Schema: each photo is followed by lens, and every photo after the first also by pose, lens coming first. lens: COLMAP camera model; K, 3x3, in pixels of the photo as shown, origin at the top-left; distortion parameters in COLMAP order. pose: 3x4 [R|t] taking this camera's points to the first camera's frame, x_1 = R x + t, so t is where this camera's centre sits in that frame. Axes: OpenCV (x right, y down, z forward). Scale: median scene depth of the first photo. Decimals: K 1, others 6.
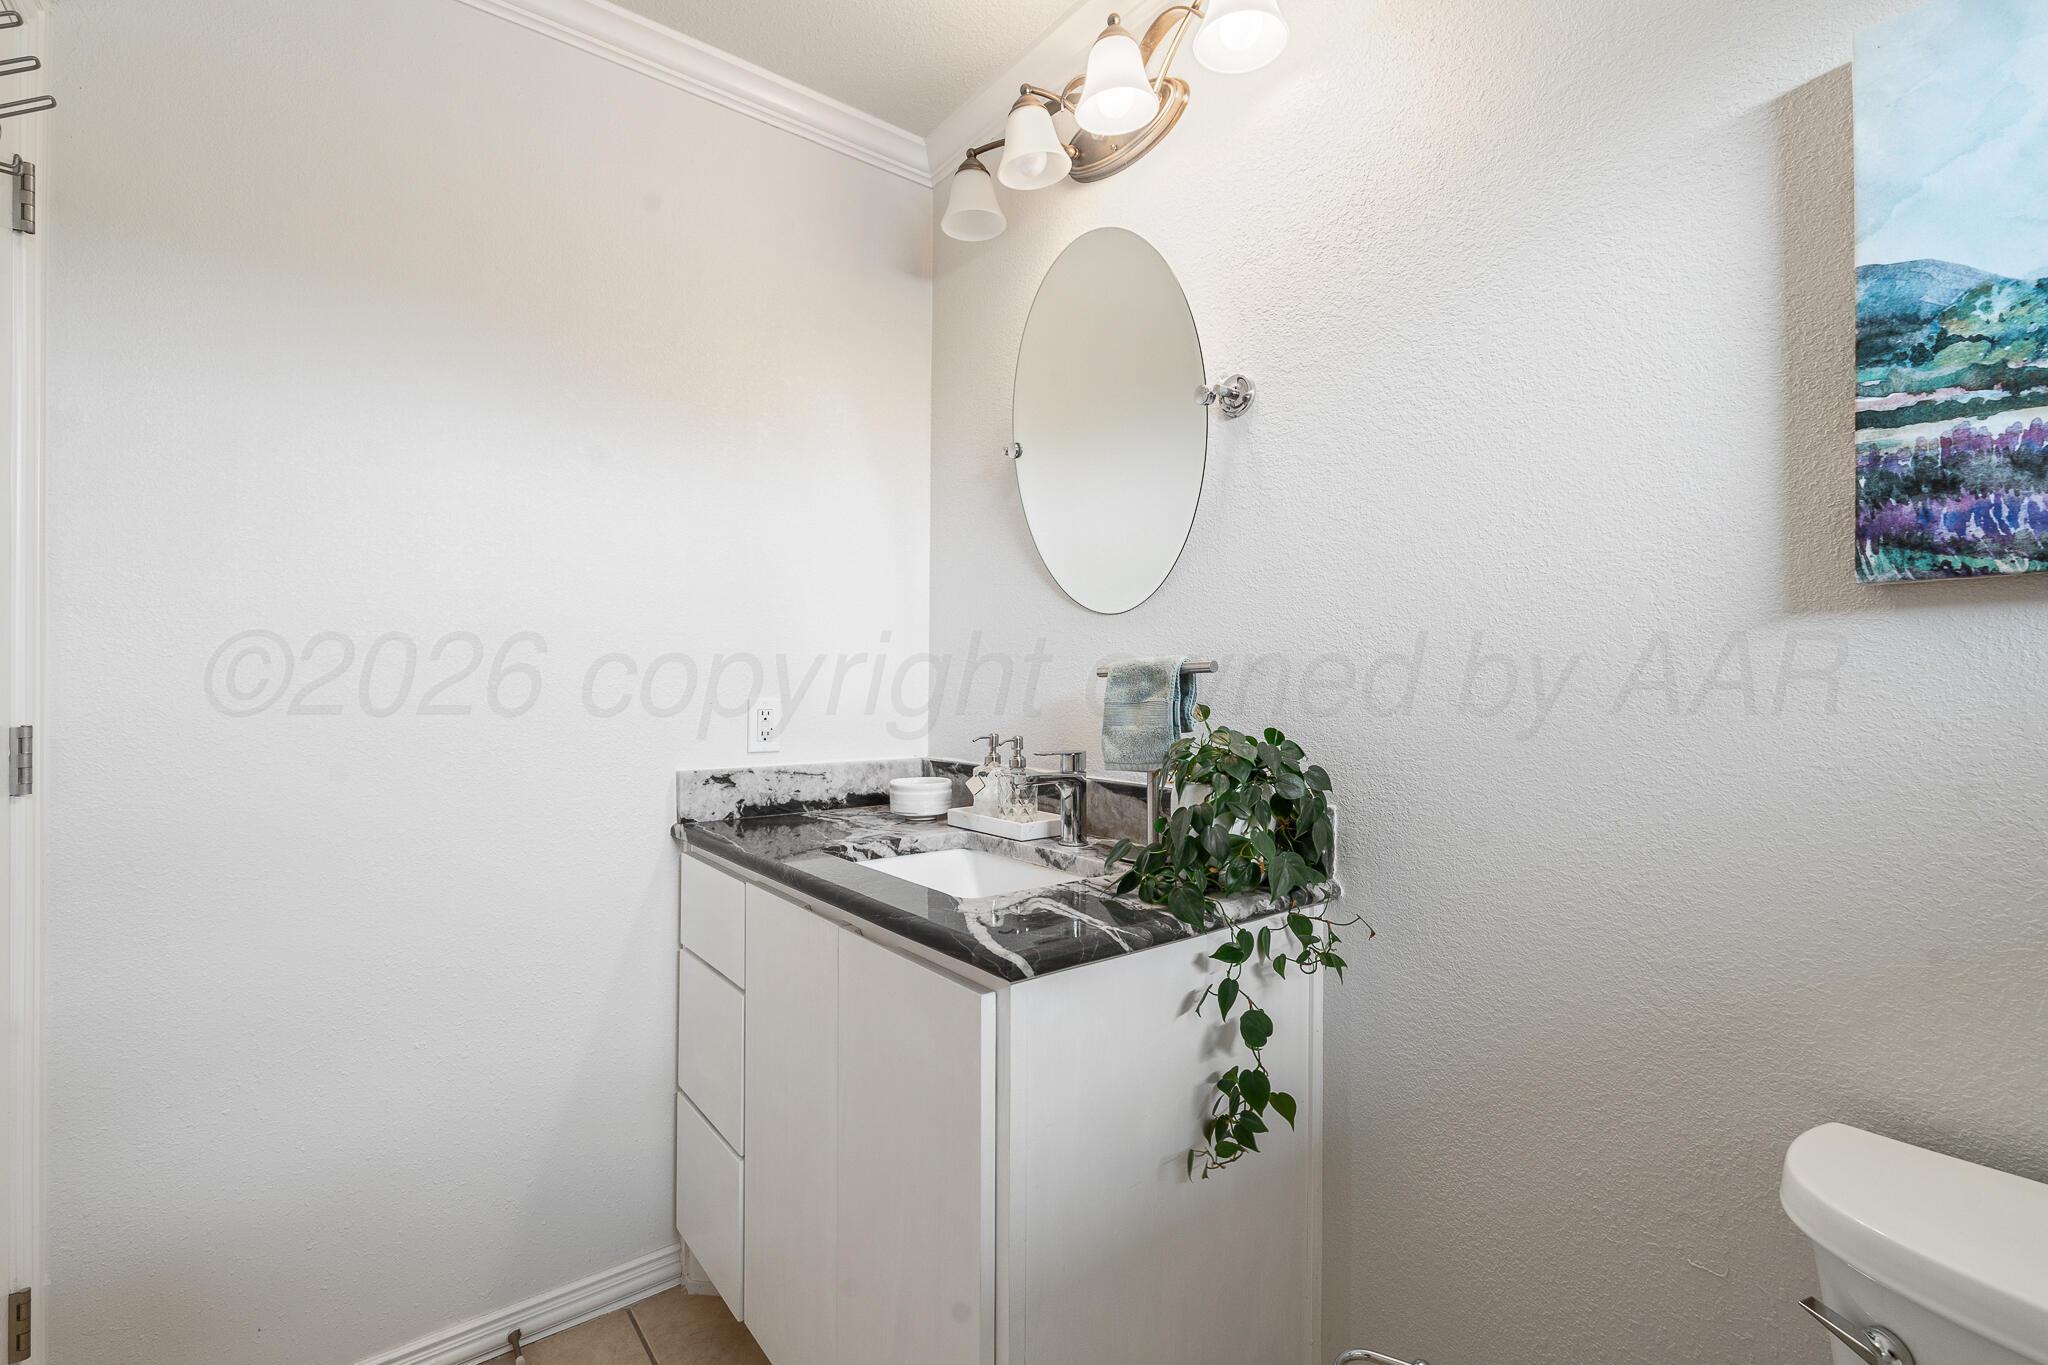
lens RADIAL K [[910.3, 0, 1010.7], [0, 910.3, 669.7], [0, 0, 1]] dist [-0.001012, -0.000120]
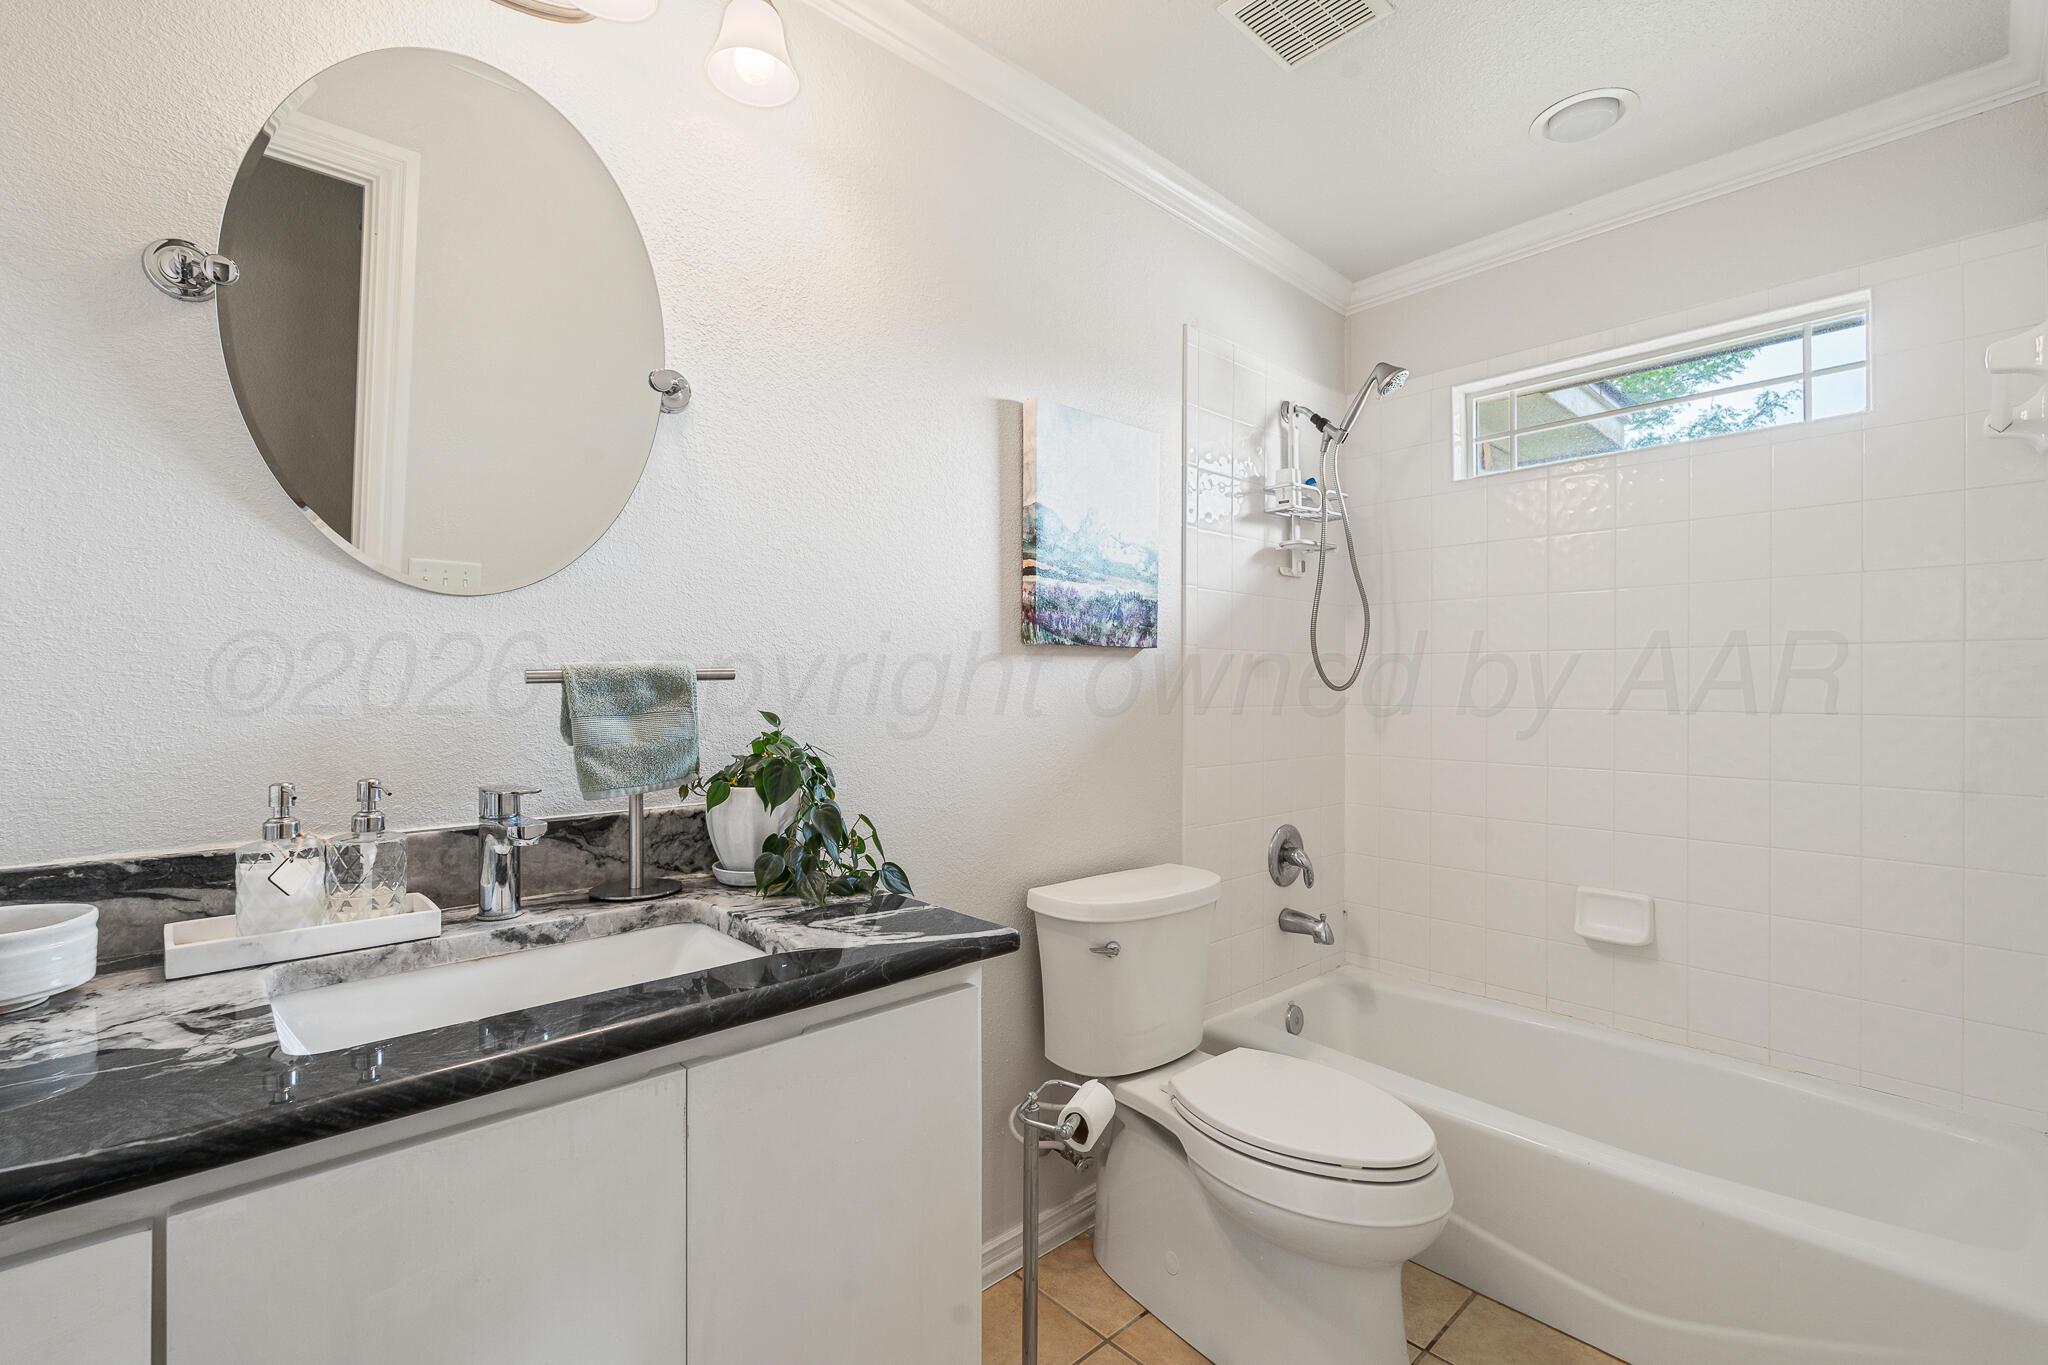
lens RADIAL K [[910.3, 0, 1010.6], [0, 910.3, 692.9], [0, 0, 1]] dist [-0.001012, -0.000120]
pose [[-0.091406, 0.008087, 0.995781, -1.036867], [-0.002243, 0.999963, -0.008327, 0.034175], [-0.995811, -0.002995, -0.091384, 1.033993]]
